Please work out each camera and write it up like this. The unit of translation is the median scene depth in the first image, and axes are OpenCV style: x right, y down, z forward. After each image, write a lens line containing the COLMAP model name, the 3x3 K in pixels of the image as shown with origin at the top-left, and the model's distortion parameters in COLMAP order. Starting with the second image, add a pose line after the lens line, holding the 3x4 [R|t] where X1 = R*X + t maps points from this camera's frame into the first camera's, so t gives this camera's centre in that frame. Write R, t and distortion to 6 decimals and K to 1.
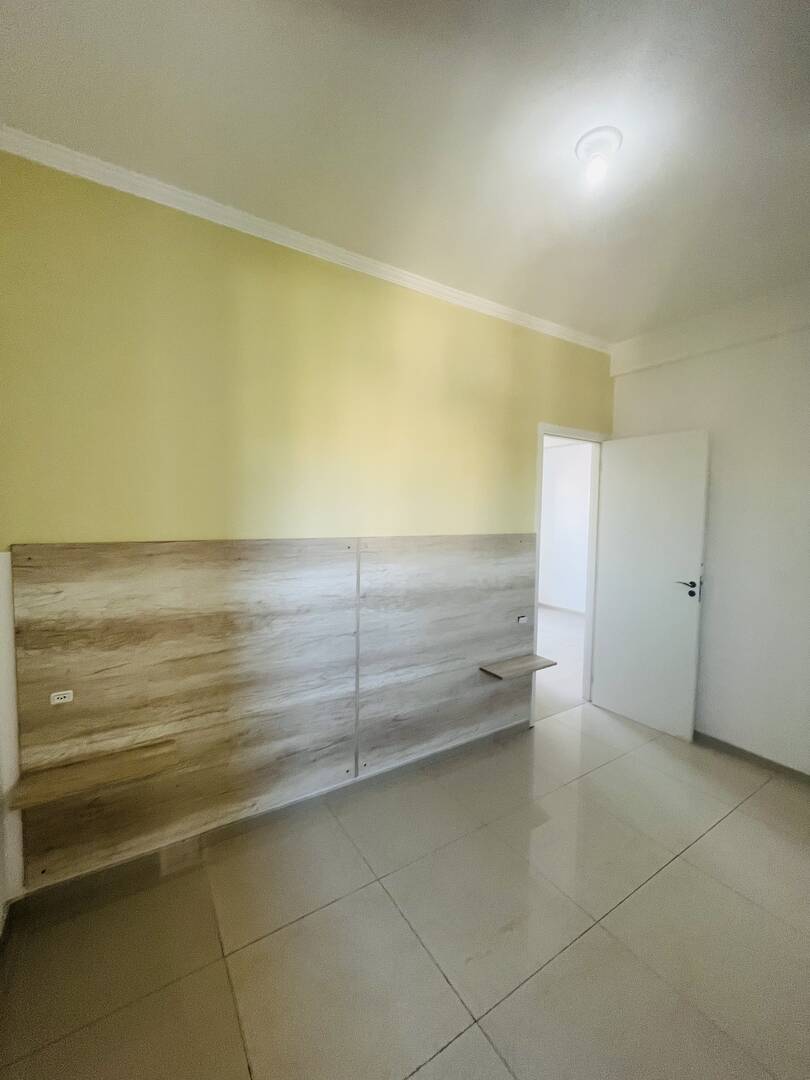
lens RADIAL K [[436.6, 0, 408.5], [0, 436.6, 538.6], [0, 0, 1]] dist [-0.004738, 0.000149]
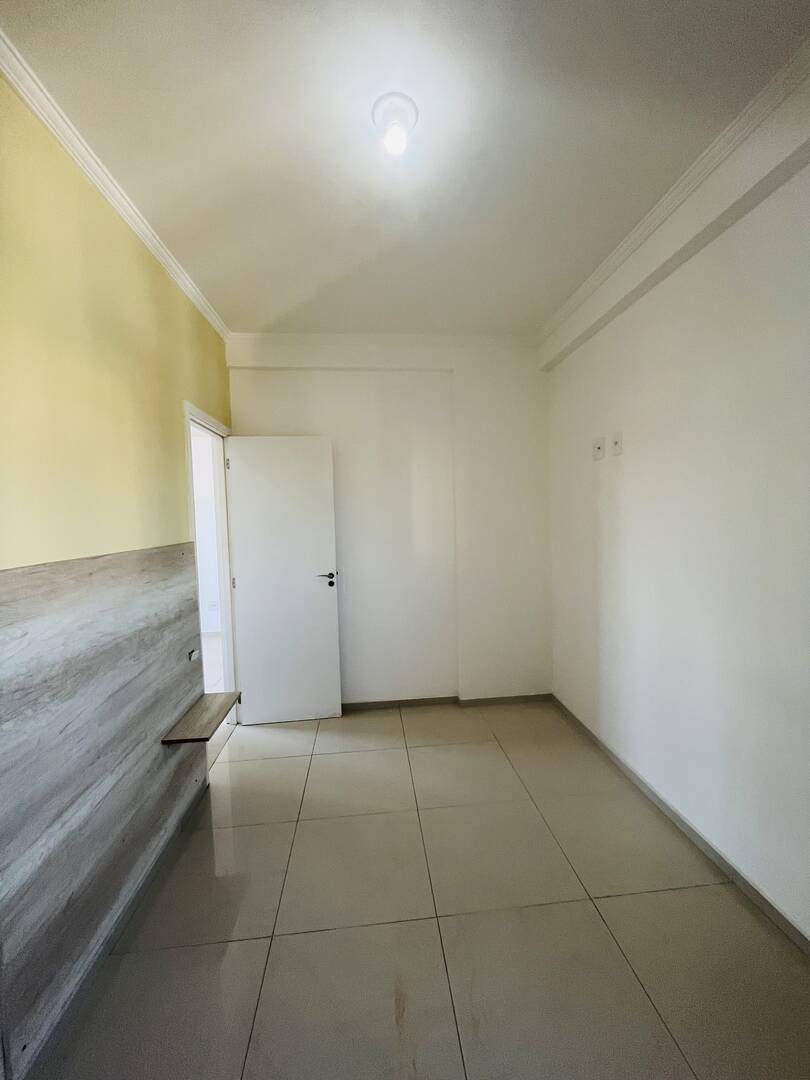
lens RADIAL K [[436.6, 0, 406.9], [0, 436.6, 539.8], [0, 0, 1]] dist [-0.004738, 0.000149]
pose [[0.462019, -0.080940, 0.883169, -0.234791], [0.096766, 0.994482, 0.040519, -0.011356], [-0.881575, 0.066740, 0.467302, 0.306752]]
